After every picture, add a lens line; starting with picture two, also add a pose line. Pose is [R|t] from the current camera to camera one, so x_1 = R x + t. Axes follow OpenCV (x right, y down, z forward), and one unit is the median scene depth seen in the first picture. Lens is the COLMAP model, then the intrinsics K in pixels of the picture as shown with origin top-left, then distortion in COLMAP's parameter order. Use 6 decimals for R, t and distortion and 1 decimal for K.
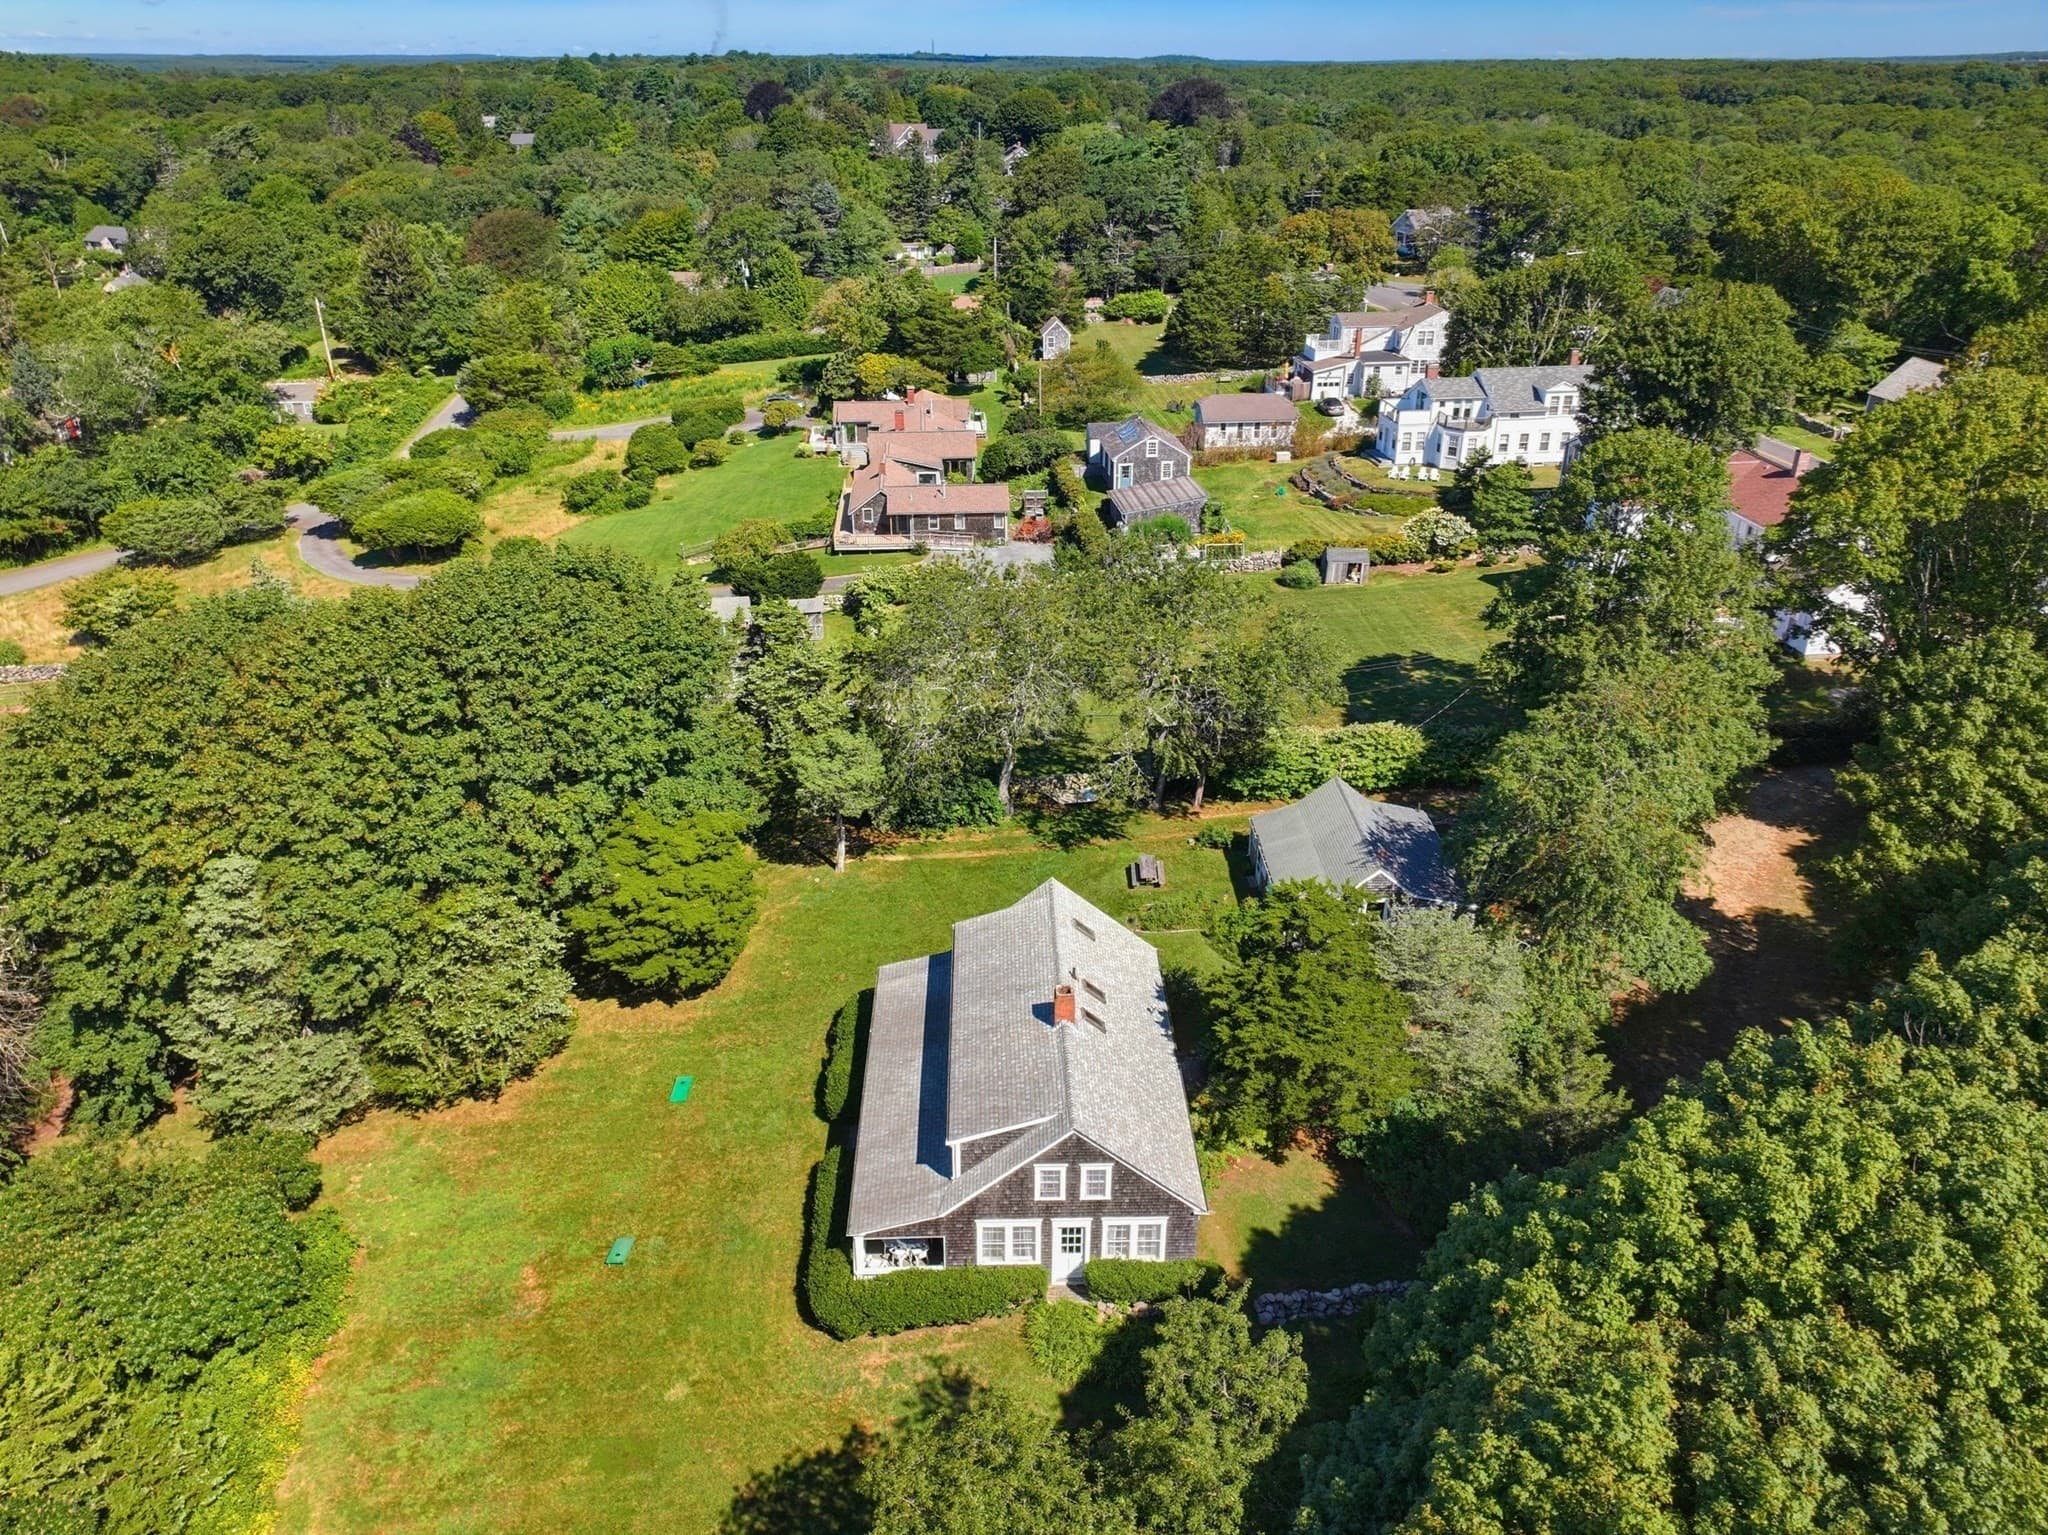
lens RADIAL K [[1464.3, 0, 1040.1], [0, 1464.3, 760.9], [0, 0, 1]] dist [-0.006215, 0.007831]
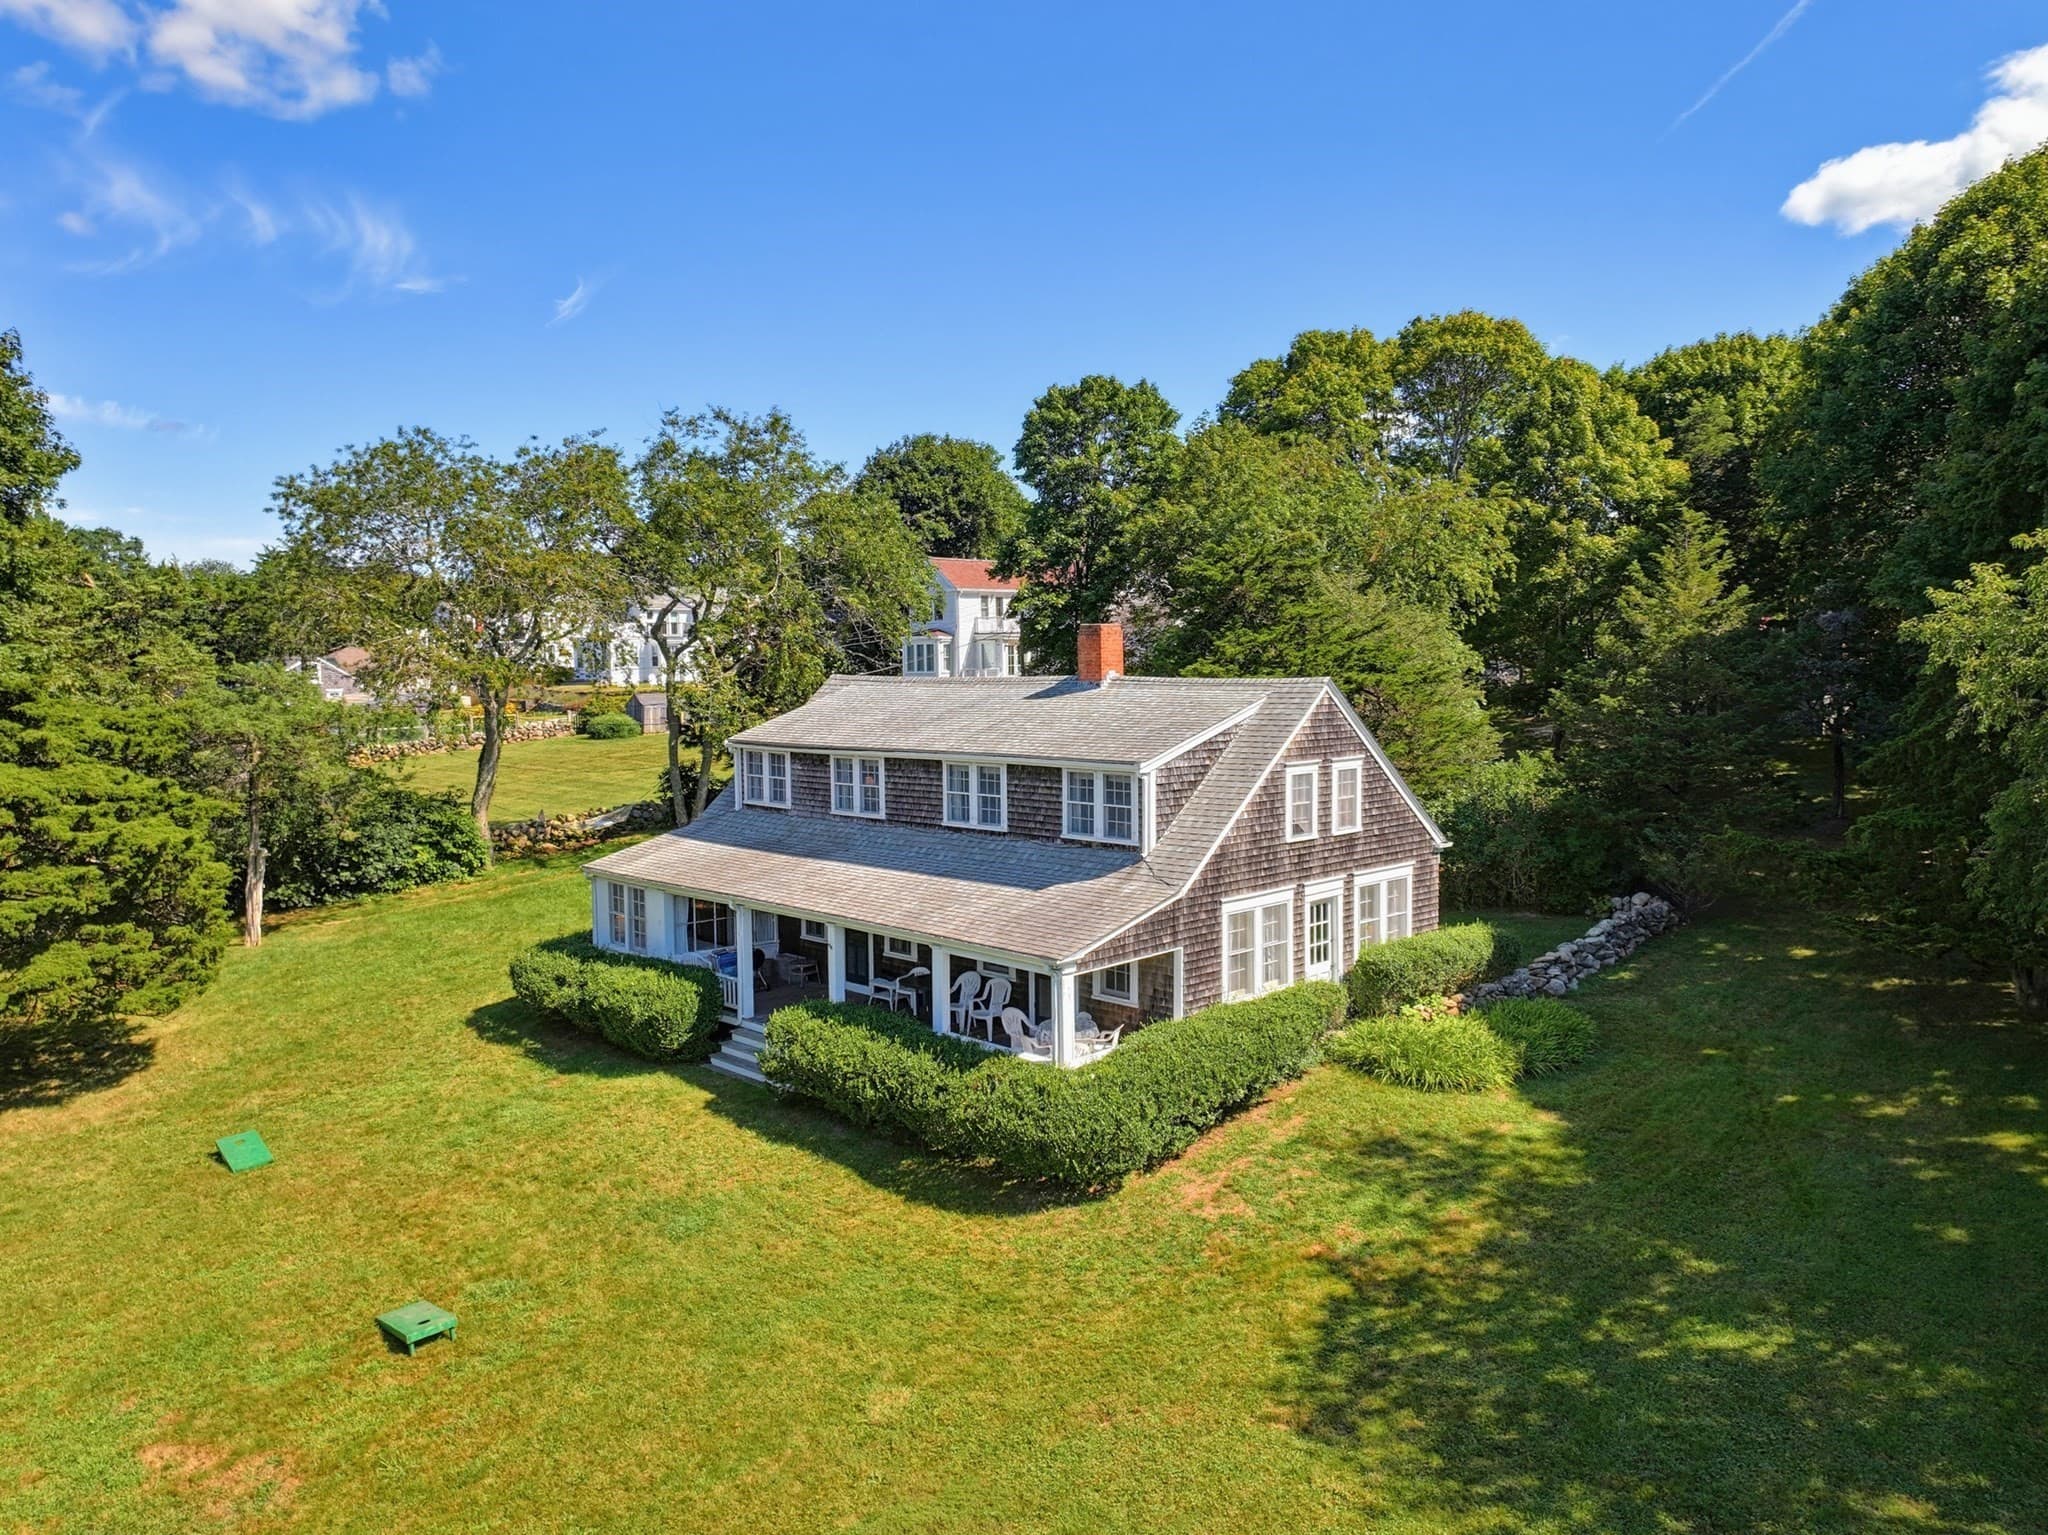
lens RADIAL K [[1455.8, 0, 1042.6], [0, 1455.8, 764.4], [0, 0, 1]] dist [0.002020, -0.000793]
pose [[0.731551, -0.061731, 0.678986, -0.414432], [0.315209, 0.913690, -0.256542, 0.352026], [-0.604546, 0.401697, 0.687869, 0.594406]]
